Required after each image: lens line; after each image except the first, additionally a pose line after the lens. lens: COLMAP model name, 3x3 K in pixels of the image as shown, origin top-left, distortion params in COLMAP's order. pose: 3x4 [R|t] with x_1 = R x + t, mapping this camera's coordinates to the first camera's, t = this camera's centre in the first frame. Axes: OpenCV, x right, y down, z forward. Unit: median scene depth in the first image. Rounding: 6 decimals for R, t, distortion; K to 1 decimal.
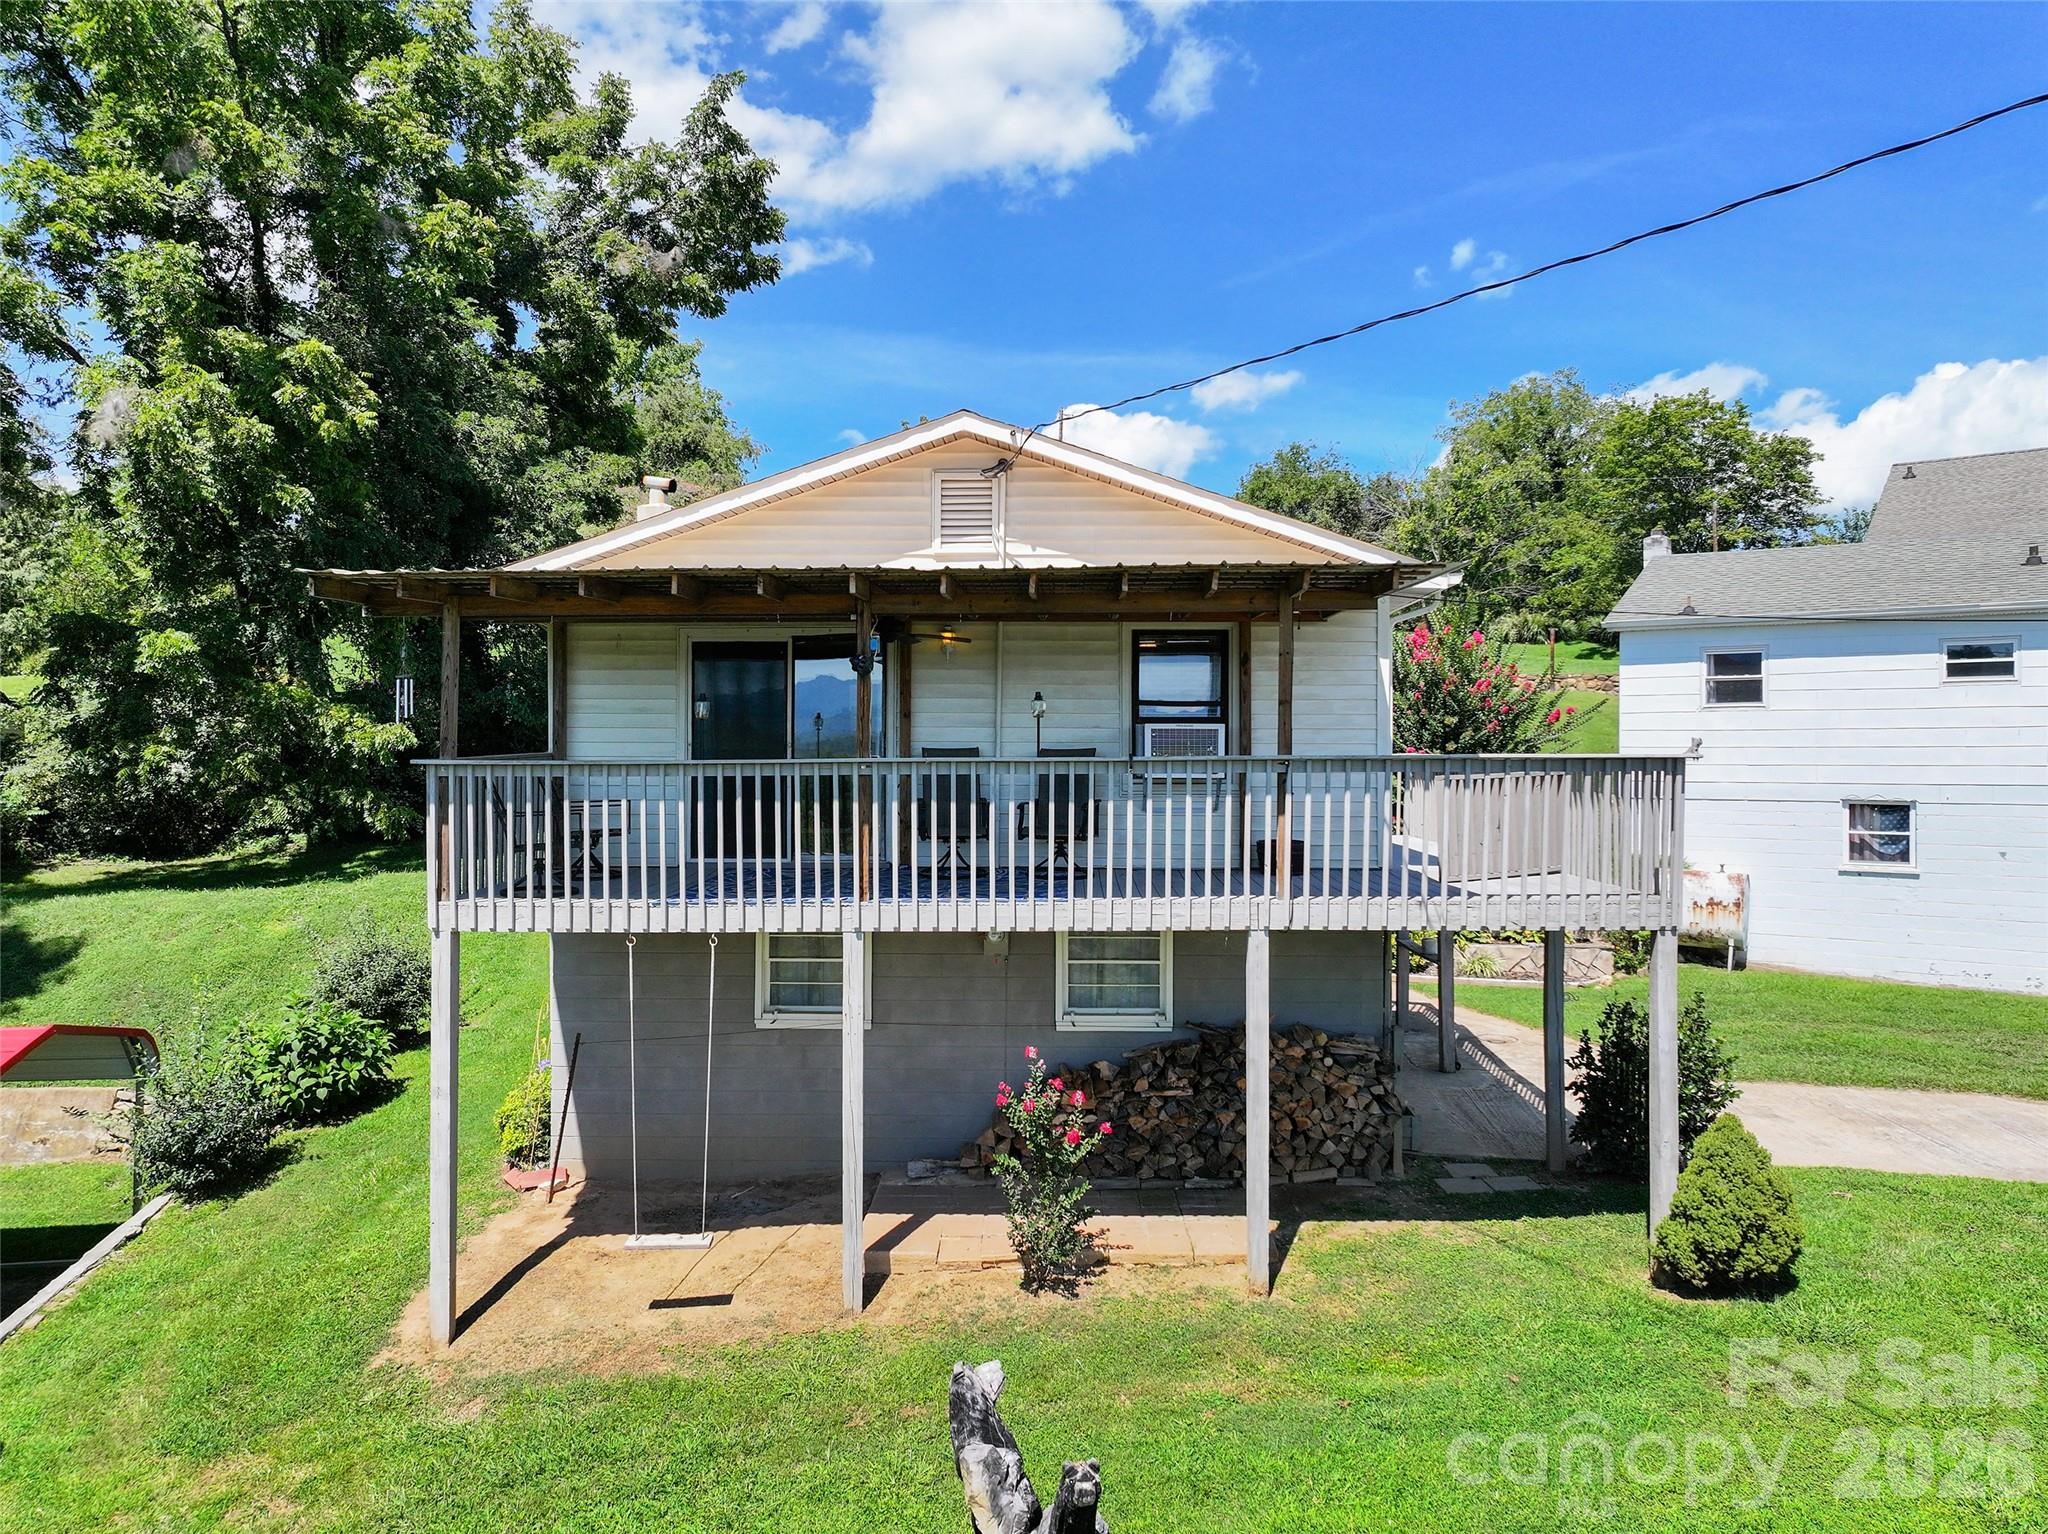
lens RADIAL K [[1498.4, 0, 1029.8], [0, 1498.4, 734.4], [0, 0, 1]] dist [0.011976, 0.003645]
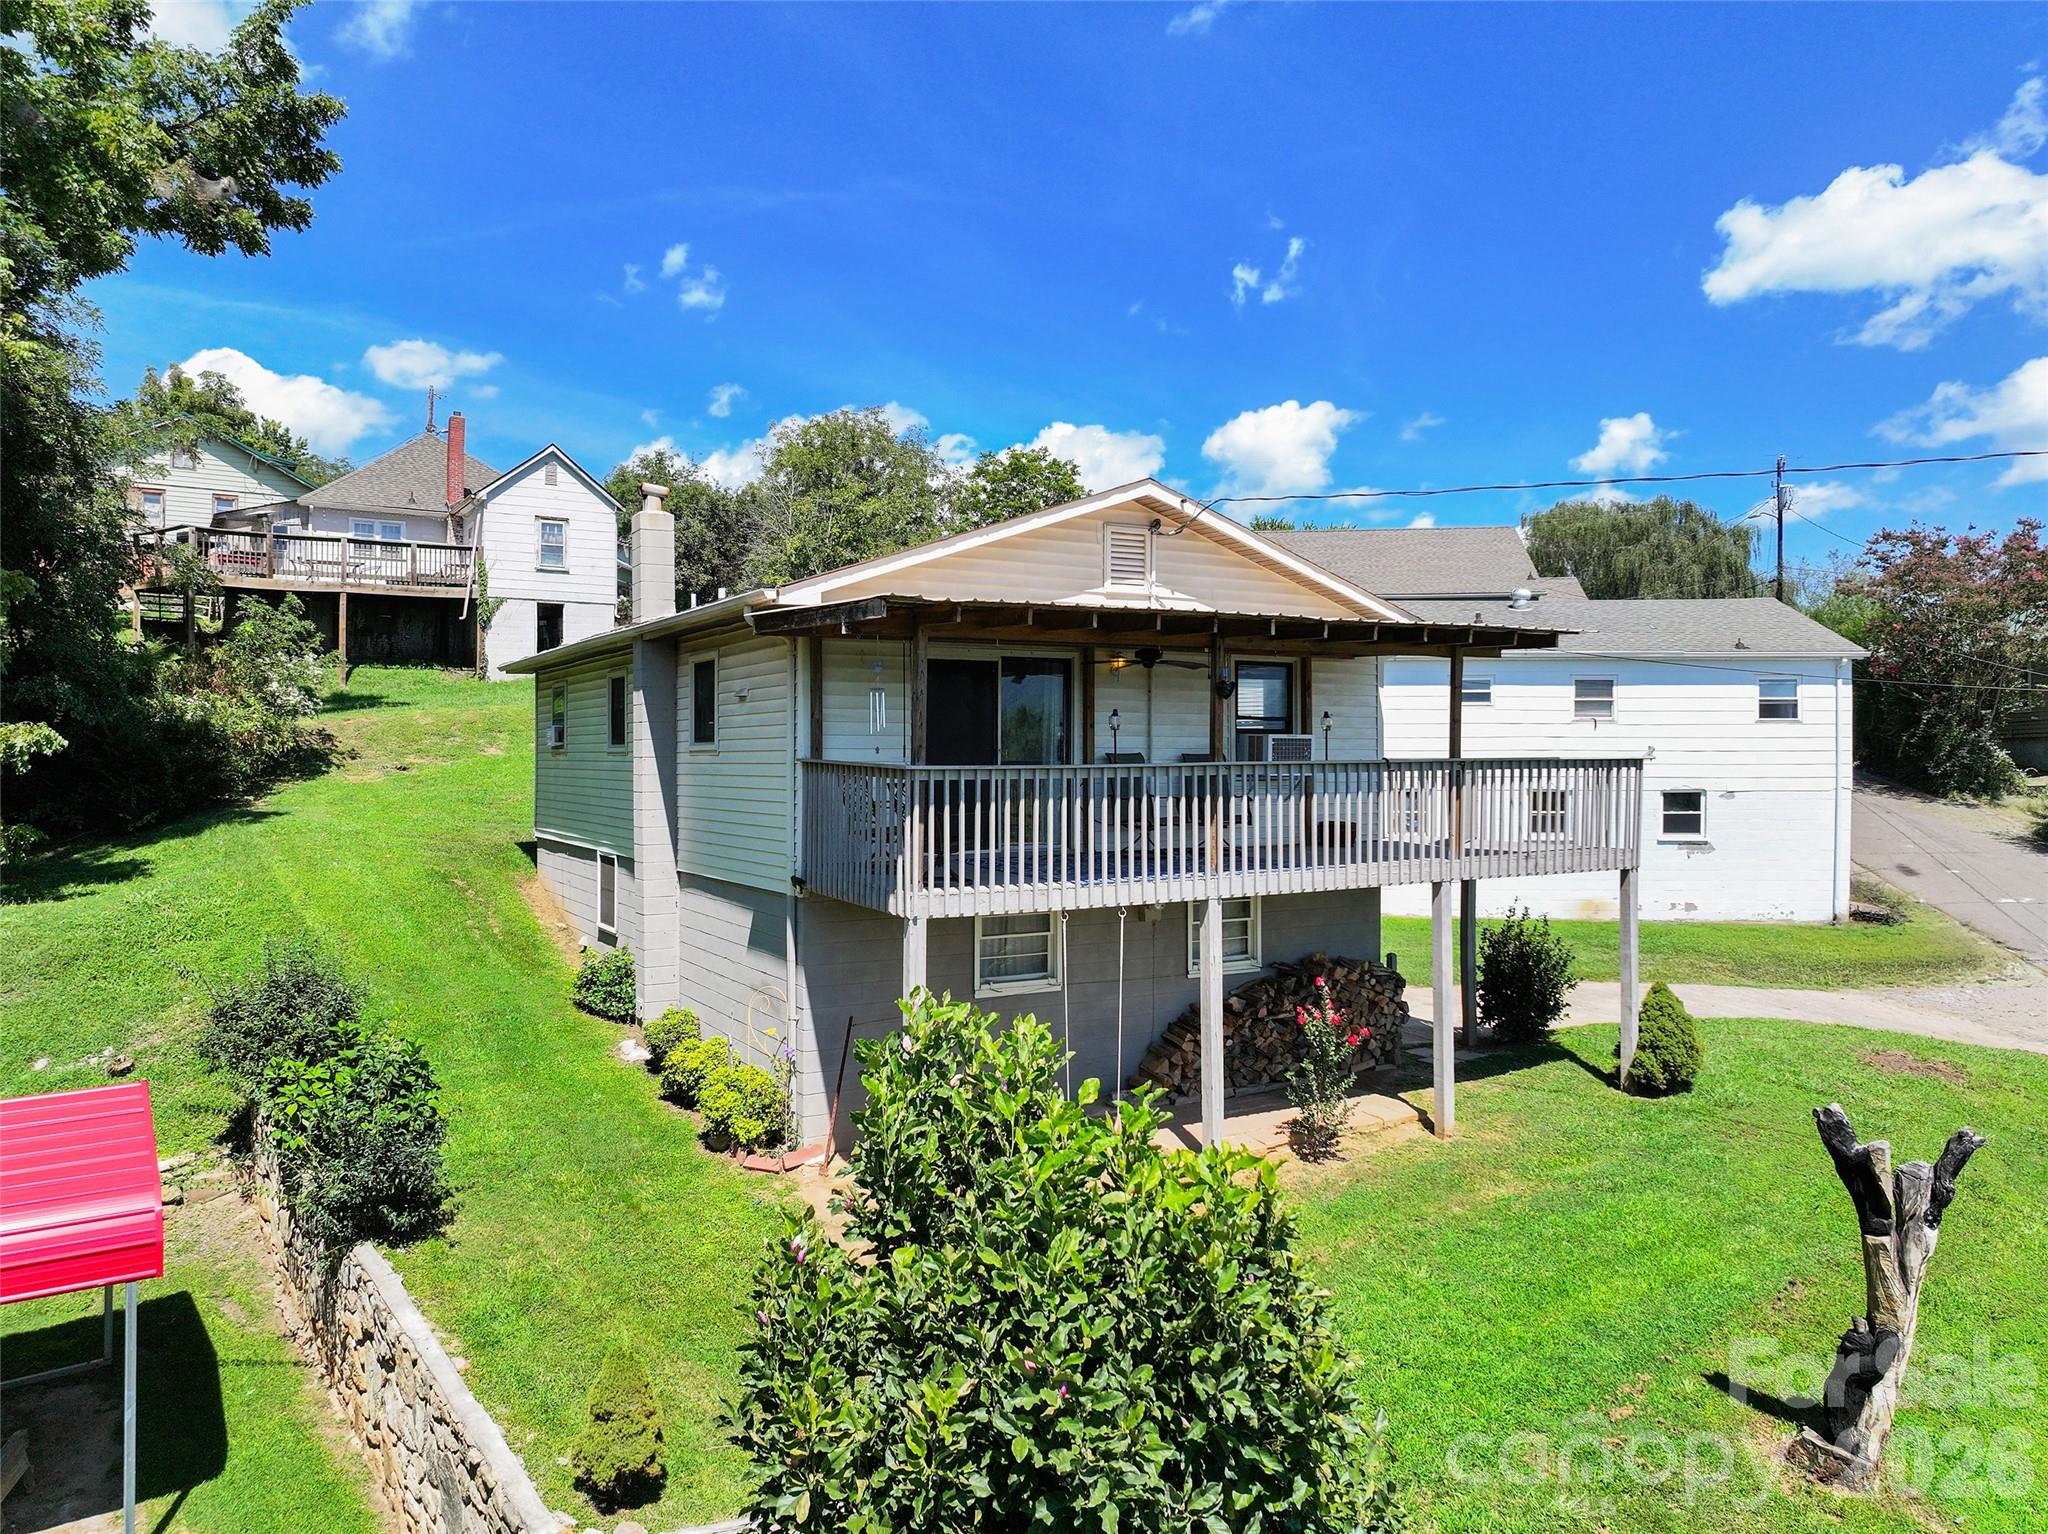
lens RADIAL K [[1470.4, 0, 1109.9], [0, 1470.4, 770.0], [0, 0, 1]] dist [0.042556, -0.048172]
pose [[0.843548, -0.010453, 0.536952, -0.698986], [-0.000771, 0.999786, 0.020674, -0.002445], [-0.537054, -0.017853, 0.843359, -0.001504]]
